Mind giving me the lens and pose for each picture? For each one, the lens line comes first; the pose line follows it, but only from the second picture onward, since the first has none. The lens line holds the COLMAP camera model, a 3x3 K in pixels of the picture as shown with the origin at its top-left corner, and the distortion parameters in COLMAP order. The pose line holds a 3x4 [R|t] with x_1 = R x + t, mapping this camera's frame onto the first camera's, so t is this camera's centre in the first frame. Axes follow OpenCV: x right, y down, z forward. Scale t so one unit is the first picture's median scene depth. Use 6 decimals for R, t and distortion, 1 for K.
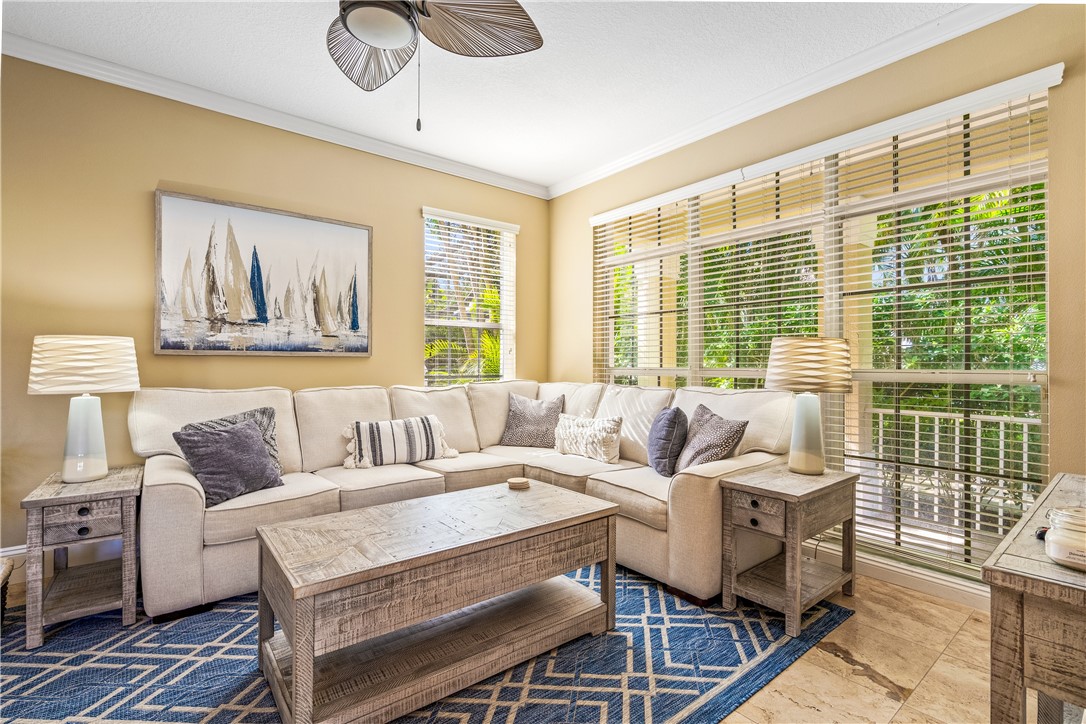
lens RADIAL K [[495.5, 0, 543.0], [0, 495.5, 362.0], [0, 0, 1]] dist [-0.021151, 0.000154]
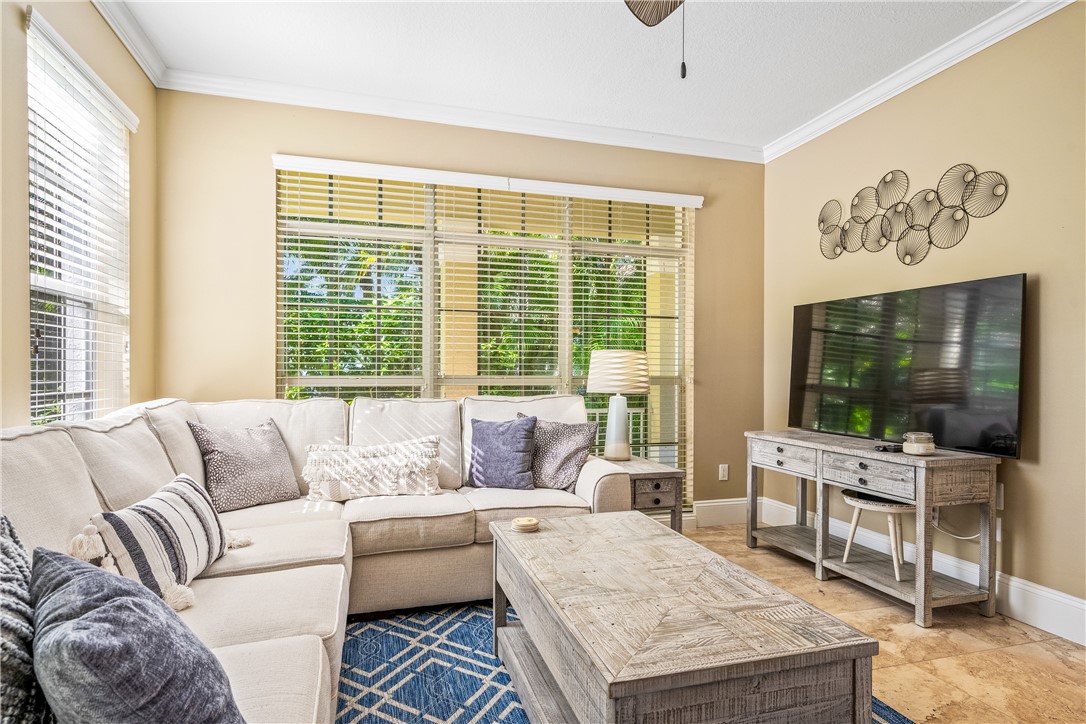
lens RADIAL K [[582.9, 0, 544.6], [0, 582.9, 374.9], [0, 0, 1]] dist [0.000114, 0.000047]
pose [[0.370319, -0.003673, 0.928897, -0.704497], [-0.006884, 0.999954, 0.006698, 0.001329], [-0.928879, -0.008875, 0.370277, 0.498684]]
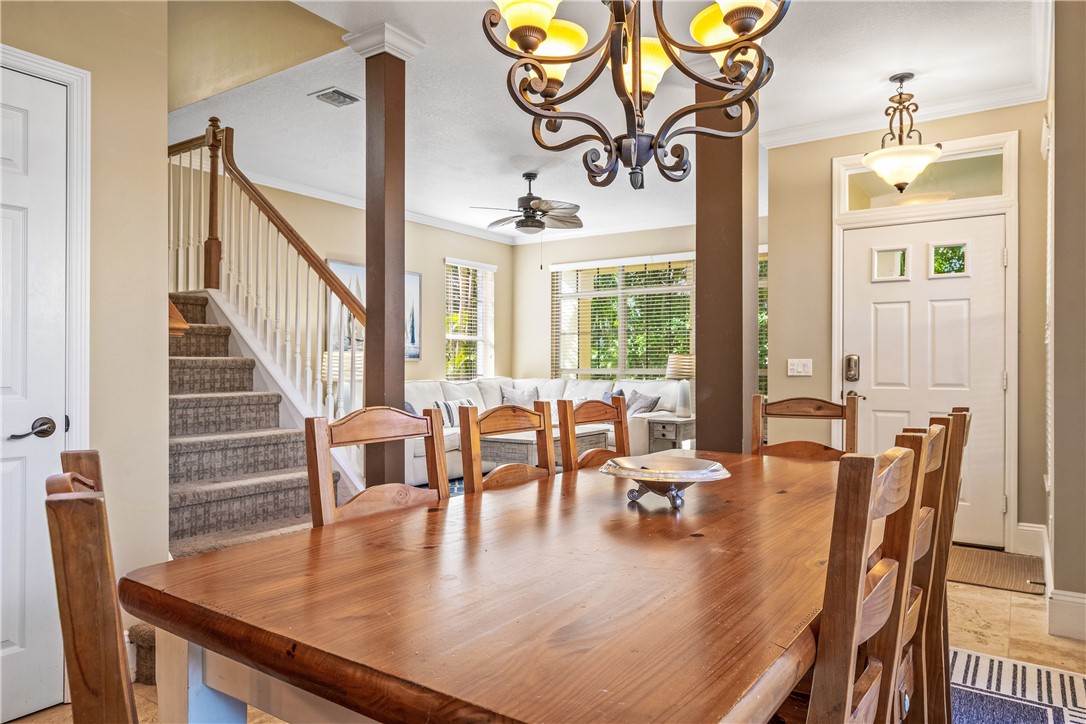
lens RADIAL K [[707.3, 0, 543.0], [0, 707.3, 362.0], [0, 0, 1]] dist [0.000347, -0.000558]
pose [[0.954847, 0.004280, 0.297068, -0.748000], [-0.003778, 0.999990, -0.002264, -0.004394], [-0.297074, 0.001040, 0.954854, -1.361511]]
